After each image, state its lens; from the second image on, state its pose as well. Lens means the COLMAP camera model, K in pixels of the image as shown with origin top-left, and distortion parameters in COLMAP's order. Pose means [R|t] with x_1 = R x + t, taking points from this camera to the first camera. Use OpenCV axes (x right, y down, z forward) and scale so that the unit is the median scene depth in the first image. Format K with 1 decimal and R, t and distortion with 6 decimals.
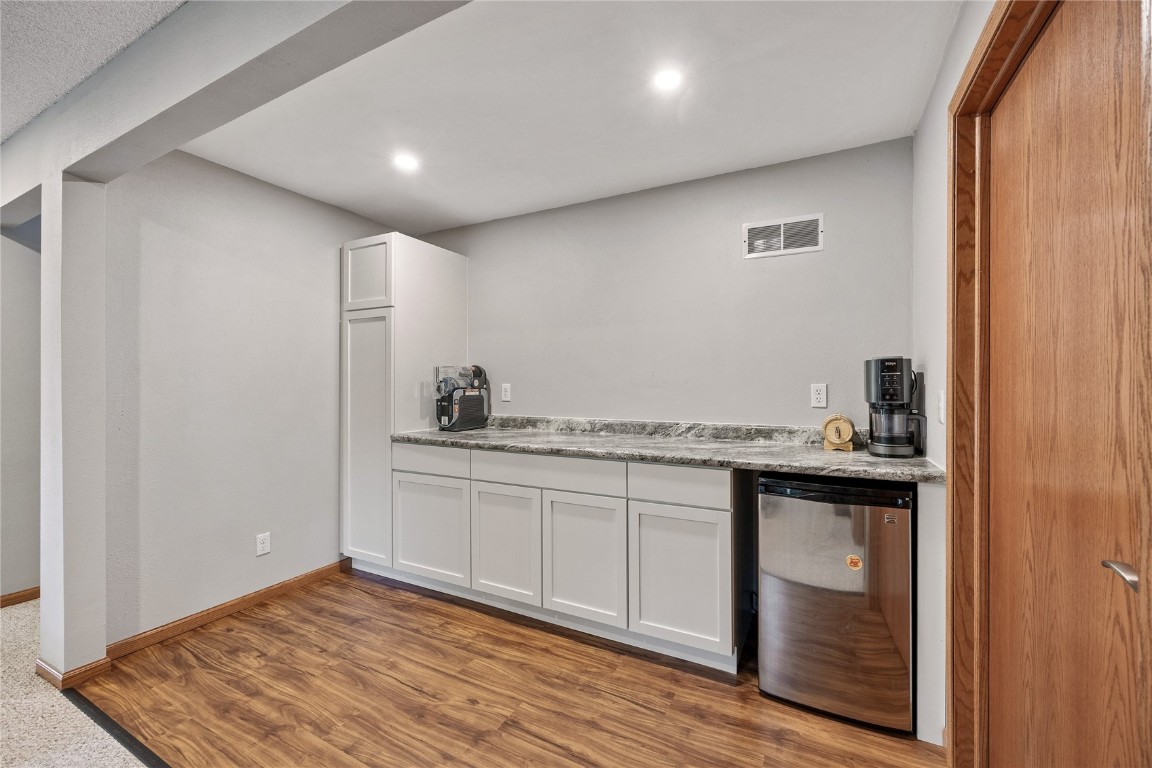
lens RADIAL K [[447.2, 0, 603.6], [0, 447.2, 381.8], [0, 0, 1]] dist [0.002106, -0.000388]
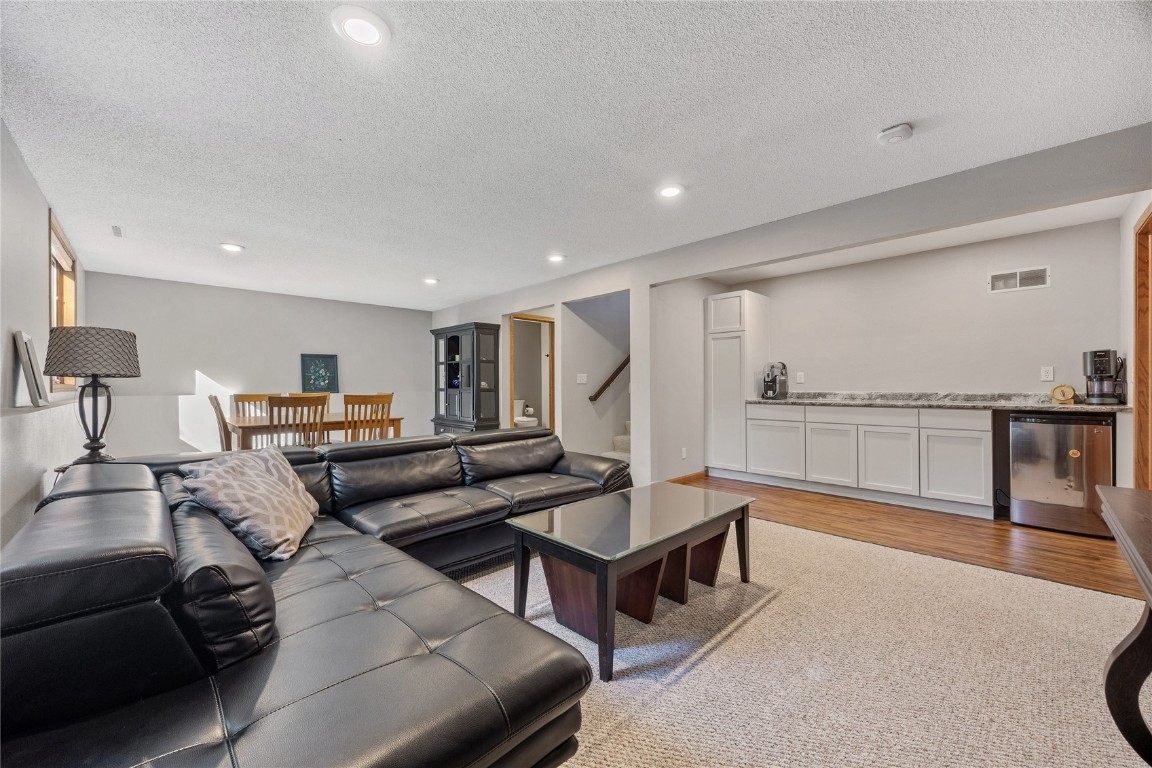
lens RADIAL K [[447.2, 0, 570.9], [0, 447.2, 385.2], [0, 0, 1]] dist [0.002106, -0.000388]
pose [[0.942560, -0.005030, -0.334000, -0.702698], [0.006149, 0.999978, 0.002292, 0.063741], [0.333981, -0.004214, 0.942570, -1.292031]]
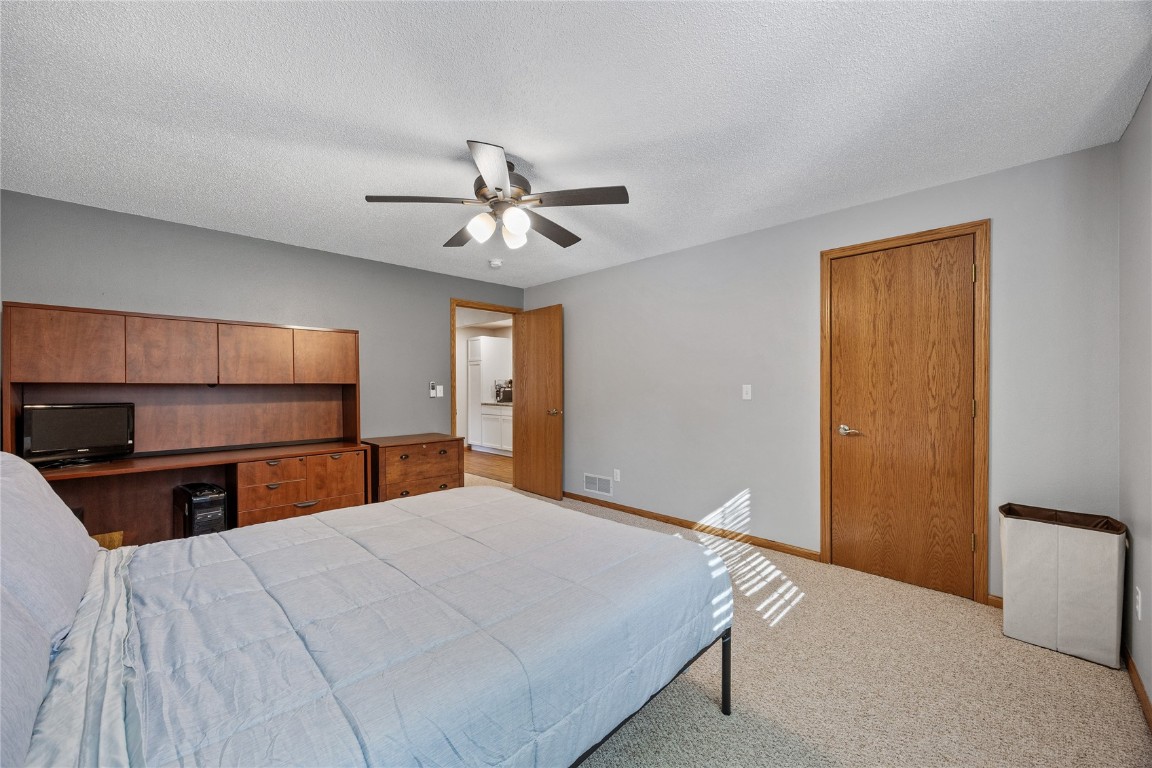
lens RADIAL K [[447.2, 0, 580.2], [0, 447.2, 384.5], [0, 0, 1]] dist [0.002106, -0.000388]
pose [[0.947107, -0.006823, -0.320846, 1.506796], [0.008283, 0.999961, 0.003184, -0.013987], [0.320812, -0.005674, 0.947126, -2.203060]]
